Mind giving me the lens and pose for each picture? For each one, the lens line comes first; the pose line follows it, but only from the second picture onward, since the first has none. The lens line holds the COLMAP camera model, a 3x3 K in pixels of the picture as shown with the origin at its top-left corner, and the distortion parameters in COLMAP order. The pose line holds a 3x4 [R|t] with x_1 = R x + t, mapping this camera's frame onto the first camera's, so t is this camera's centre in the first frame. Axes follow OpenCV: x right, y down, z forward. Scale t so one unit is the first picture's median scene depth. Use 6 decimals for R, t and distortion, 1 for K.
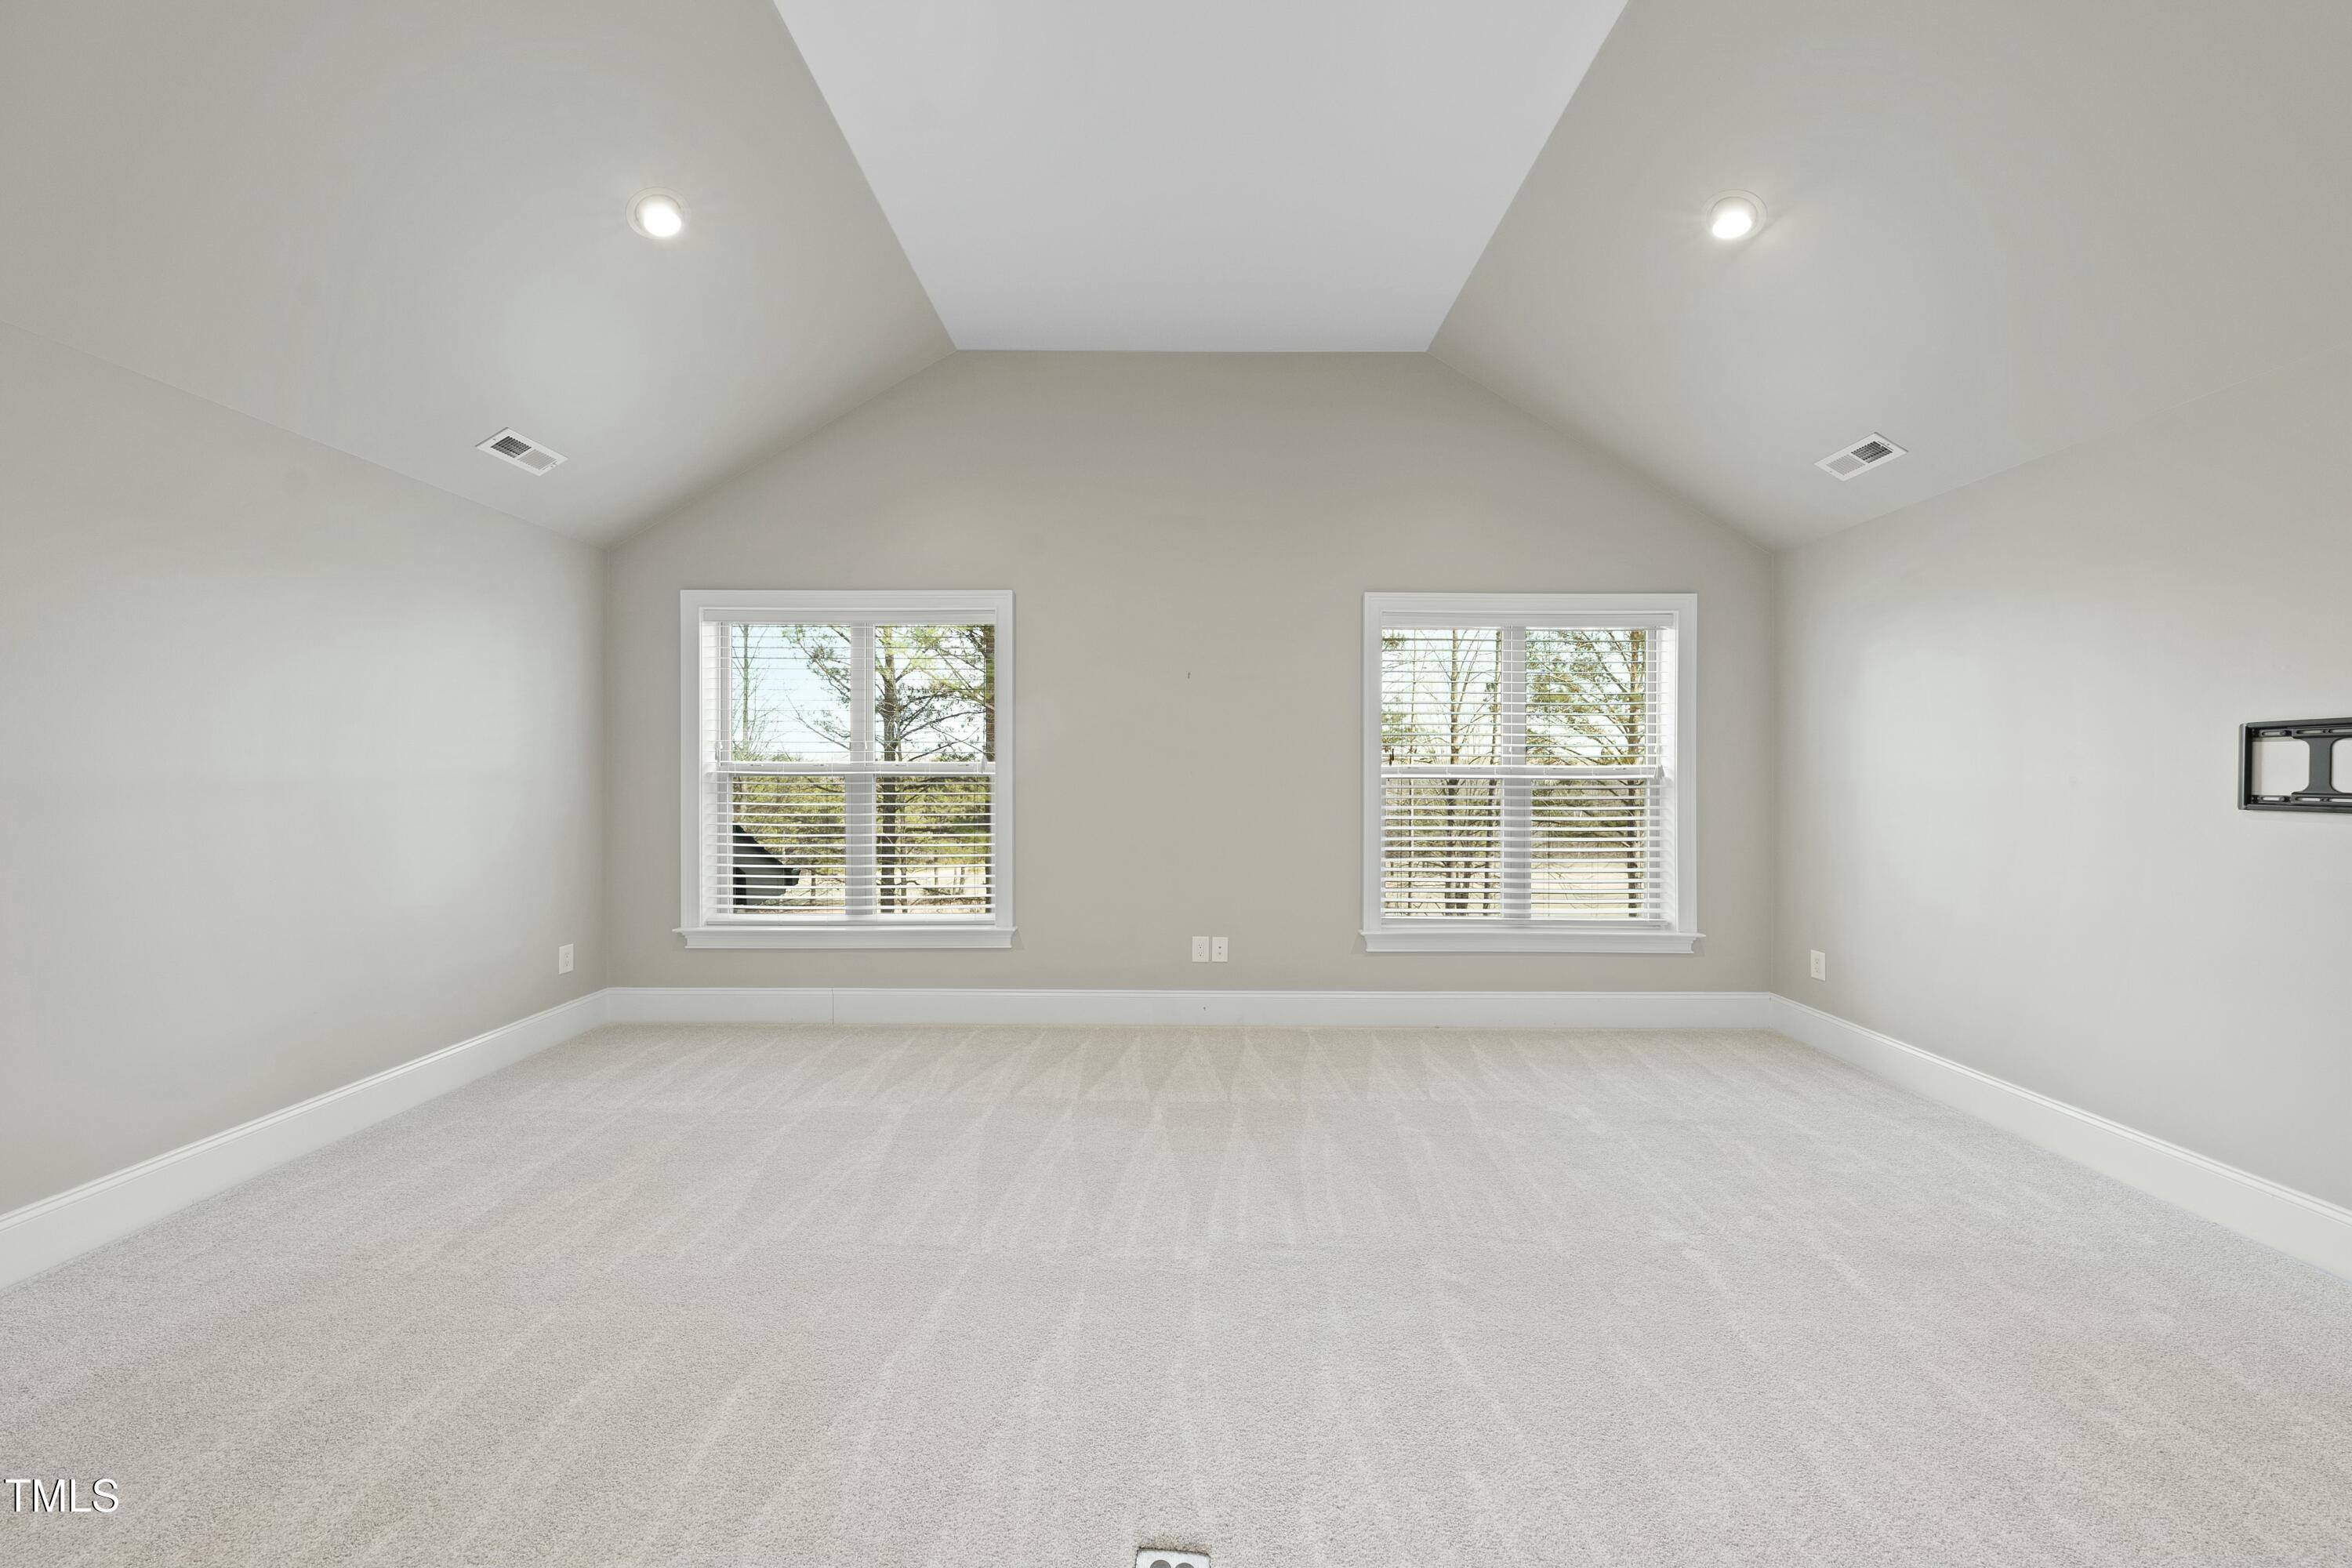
lens RADIAL K [[799.3, 0, 1176.4], [0, 799.3, 772.4], [0, 0, 1]] dist [-0.004582, 0.000984]
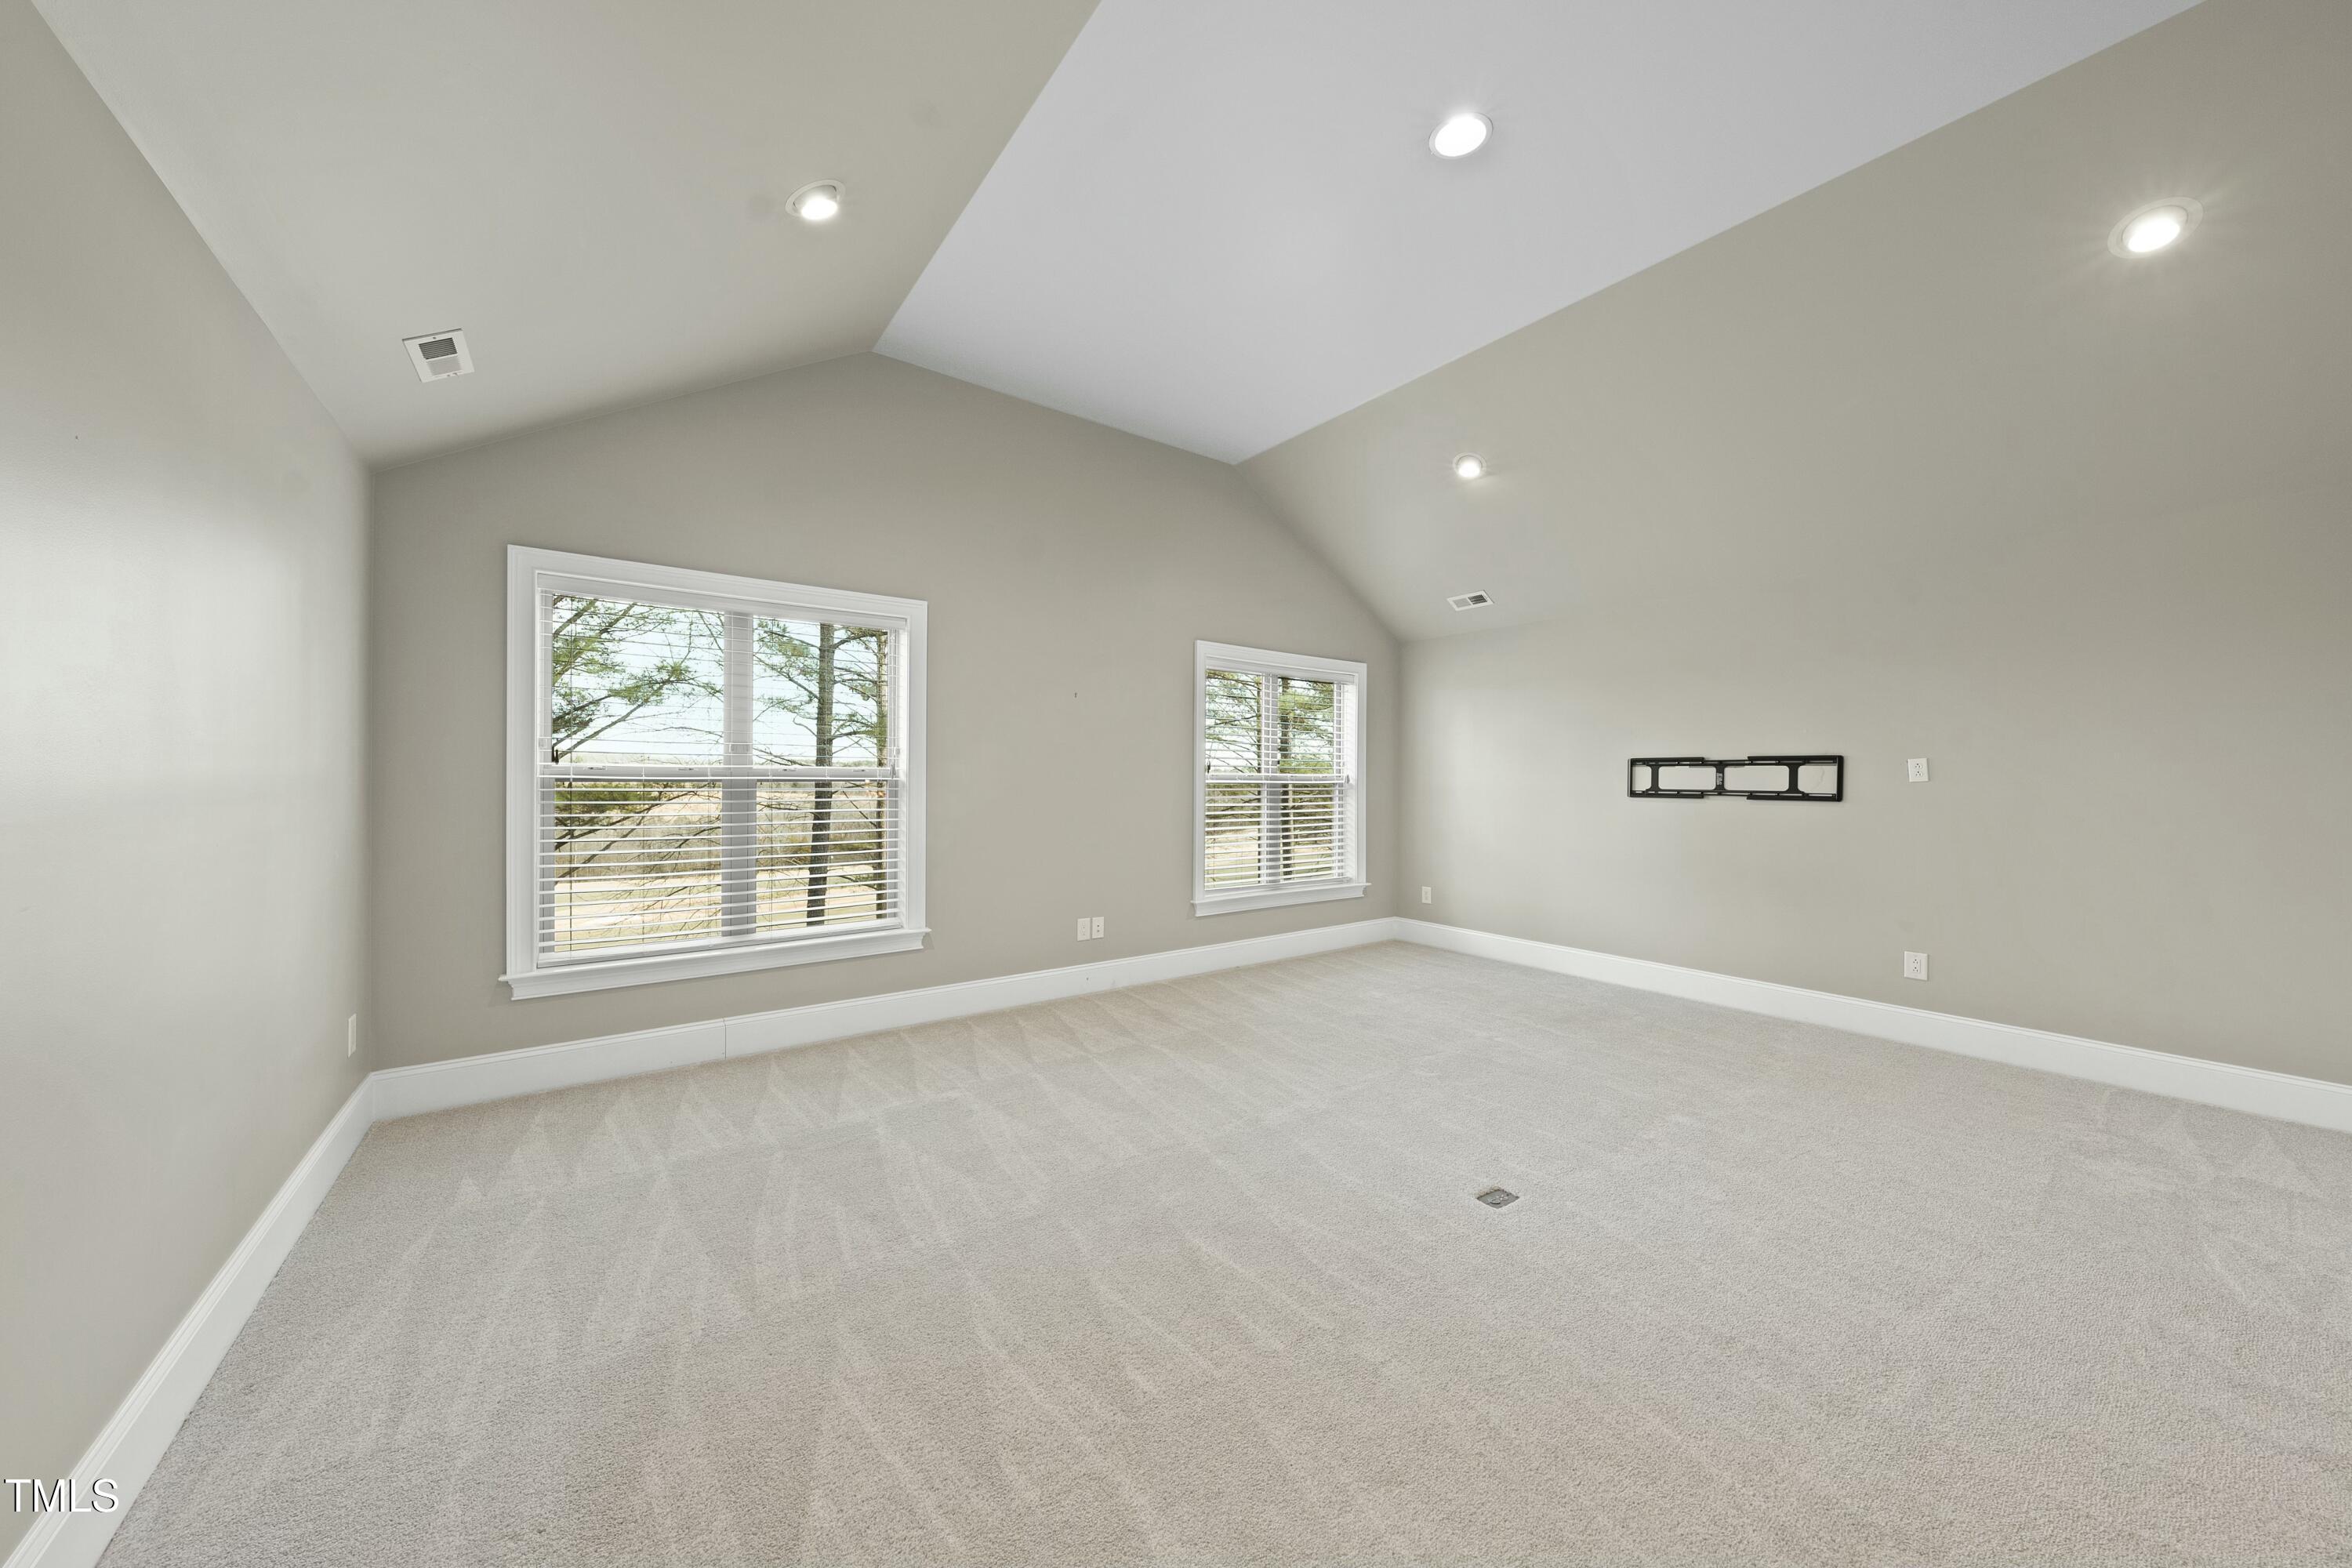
lens RADIAL K [[799.3, 0, 1176.6], [0, 799.3, 781.9], [0, 0, 1]] dist [-0.004582, 0.000984]
pose [[0.801440, -0.000755, 0.598075, -0.600592], [-0.004090, 0.999969, 0.006744, -0.003677], [-0.598062, -0.007851, 0.801412, -0.023184]]
